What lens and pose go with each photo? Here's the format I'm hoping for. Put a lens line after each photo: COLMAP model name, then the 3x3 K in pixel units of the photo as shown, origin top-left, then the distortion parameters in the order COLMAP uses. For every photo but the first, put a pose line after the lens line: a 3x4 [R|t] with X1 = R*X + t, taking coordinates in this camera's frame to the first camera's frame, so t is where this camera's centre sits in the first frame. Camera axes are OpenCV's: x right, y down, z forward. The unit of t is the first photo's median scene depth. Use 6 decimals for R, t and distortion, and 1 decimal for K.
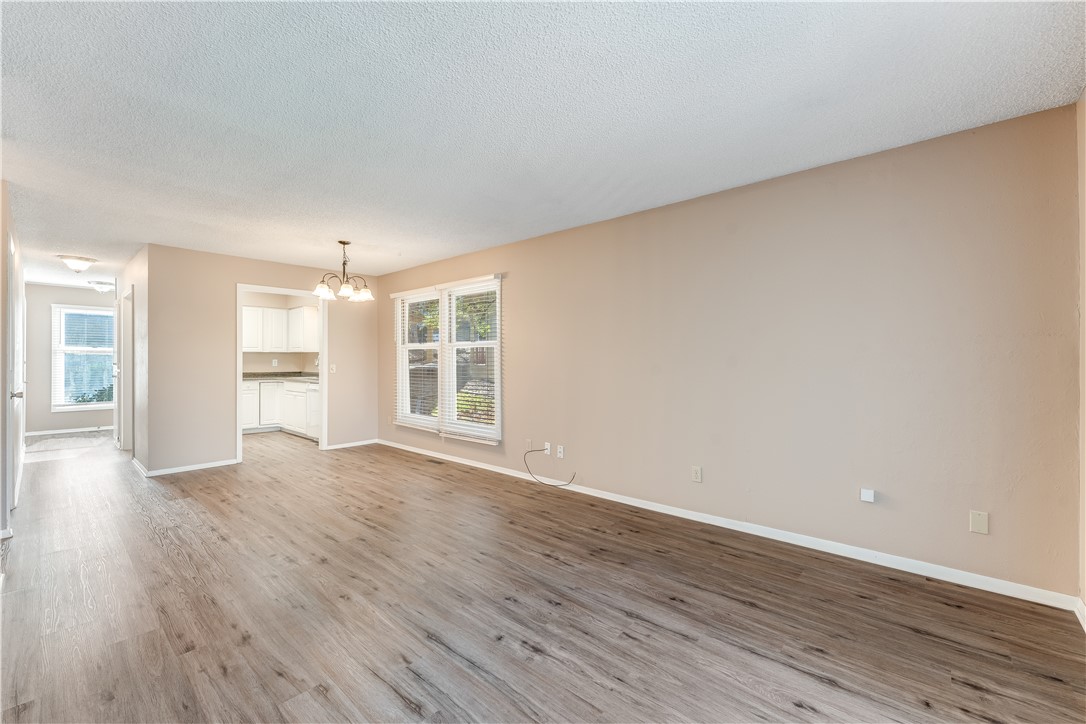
lens RADIAL K [[458.8, 0, 547.0], [0, 458.8, 361.9], [0, 0, 1]] dist [0.001760, -0.000435]
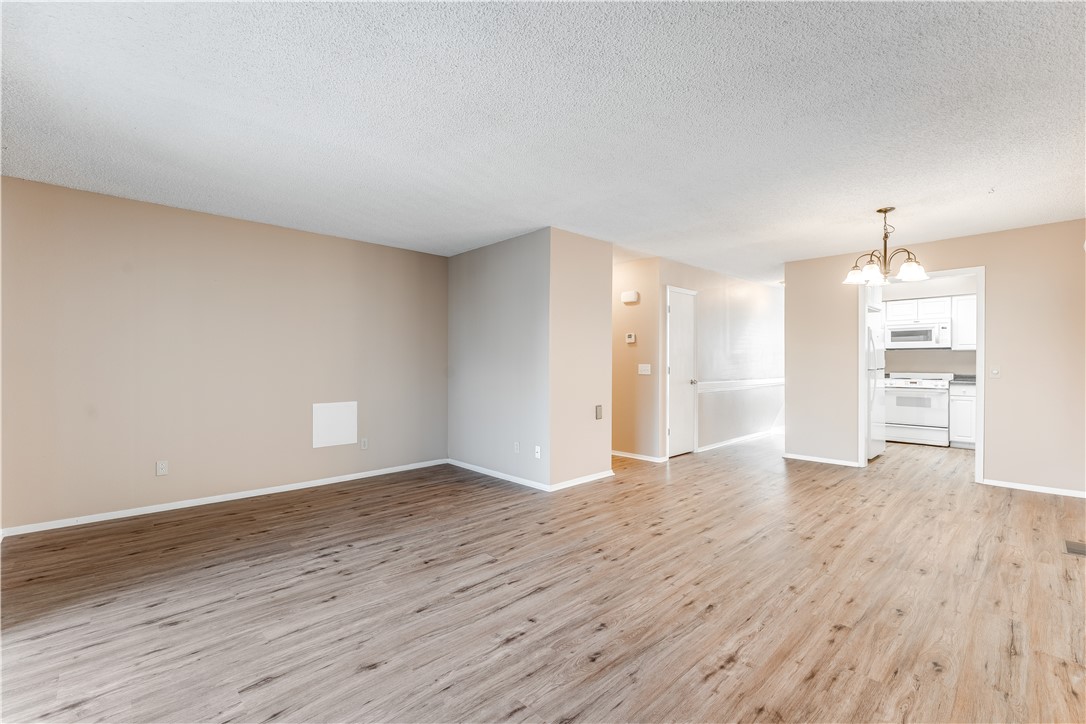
lens RADIAL K [[458.8, 0, 538.3], [0, 458.8, 362.7], [0, 0, 1]] dist [0.001760, -0.000435]
pose [[-0.090245, 0.006415, -0.995899, 0.403104], [-0.000924, 0.999978, 0.006525, -0.006126], [0.995919, 0.001509, -0.090237, 0.461029]]
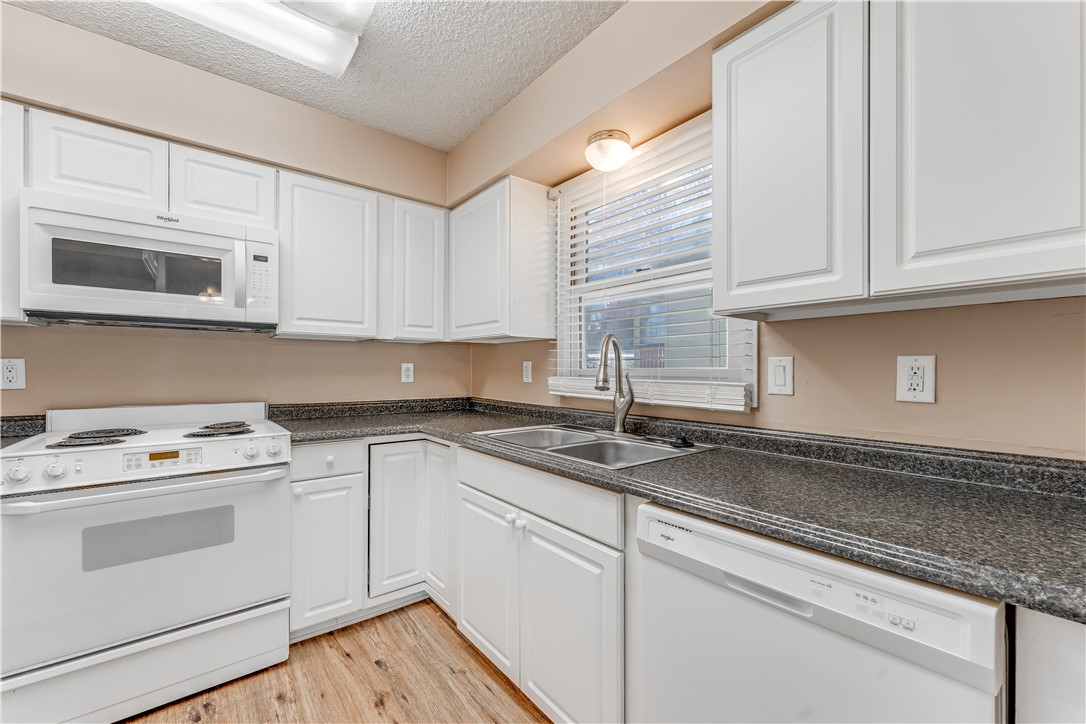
lens RADIAL K [[436.4, 0, 542.4], [0, 436.4, 369.2], [0, 0, 1]] dist [0.006629, -0.000948]
pose [[0.986116, 0.005115, -0.165980, -0.754992], [-0.005335, 0.999985, -0.000878, -0.001350], [0.165973, 0.001752, 0.986129, 1.194386]]
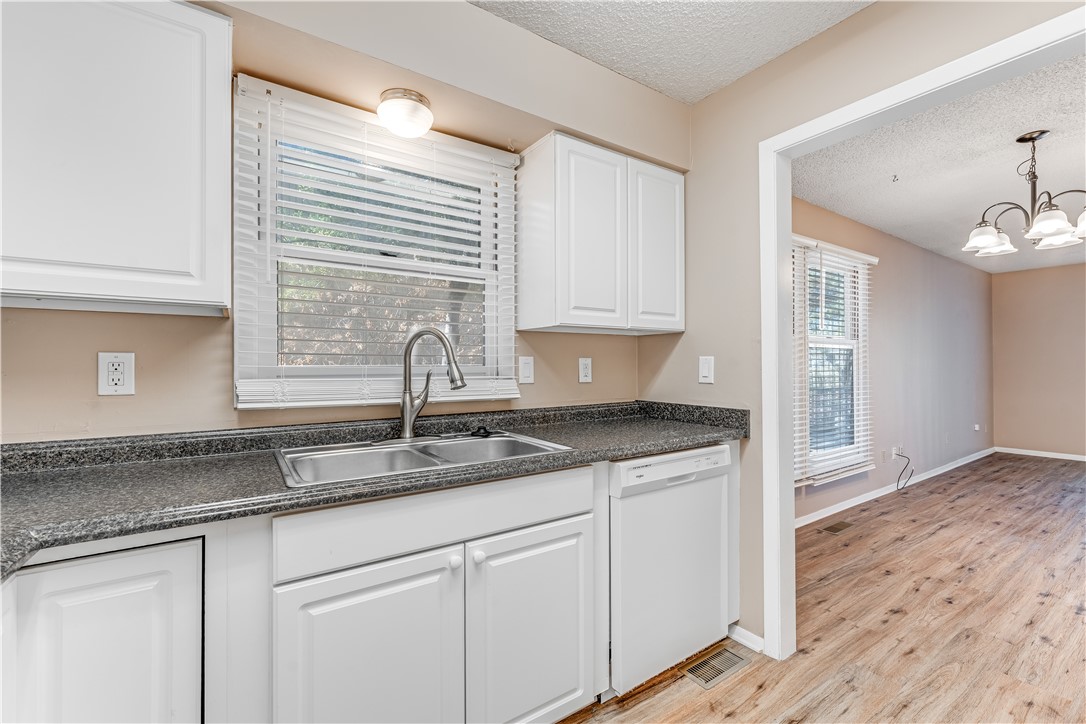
lens RADIAL K [[458.8, 0, 540.8], [0, 458.8, 367.5], [0, 0, 1]] dist [0.001760, -0.000435]
pose [[0.242425, -0.002938, 0.970166, -1.063576], [0.004388, 0.999989, 0.001932, -0.001526], [-0.970160, 0.003789, 0.242435, 1.393962]]
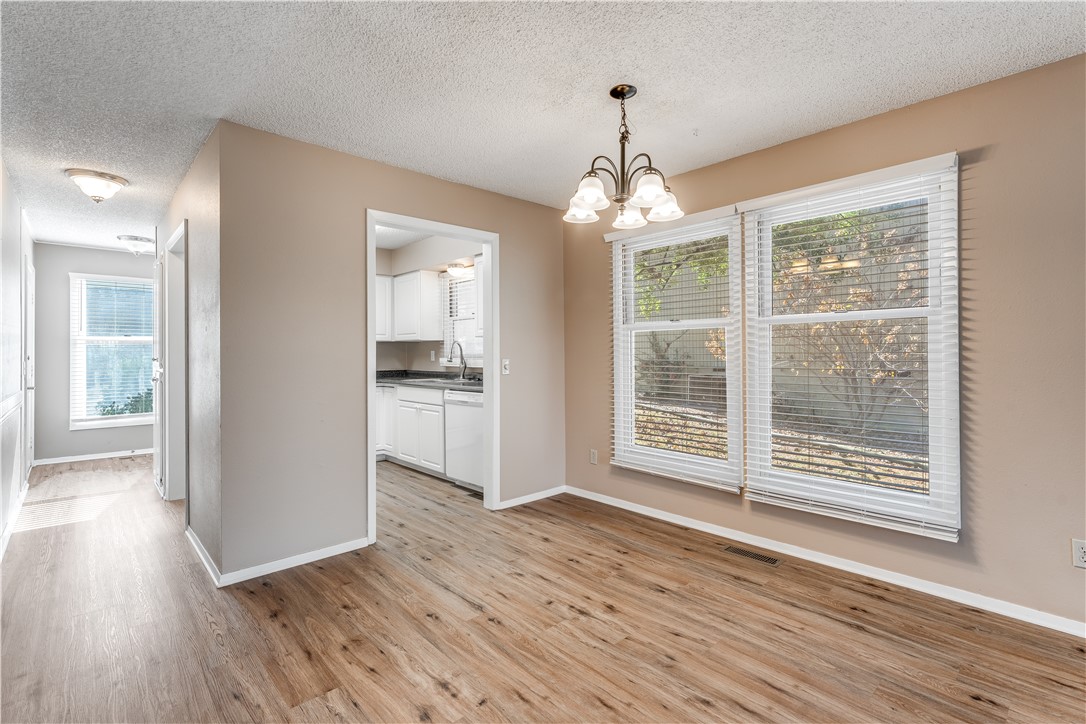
lens RADIAL K [[507.7, 0, 546.7], [0, 507.7, 353.8], [0, 0, 1]] dist [-0.004213, 0.001736]
pose [[0.995819, -0.004334, -0.091246, -0.464524], [0.004129, 0.999989, -0.002438, 0.000449], [0.091256, 0.002051, 0.995825, 0.483249]]
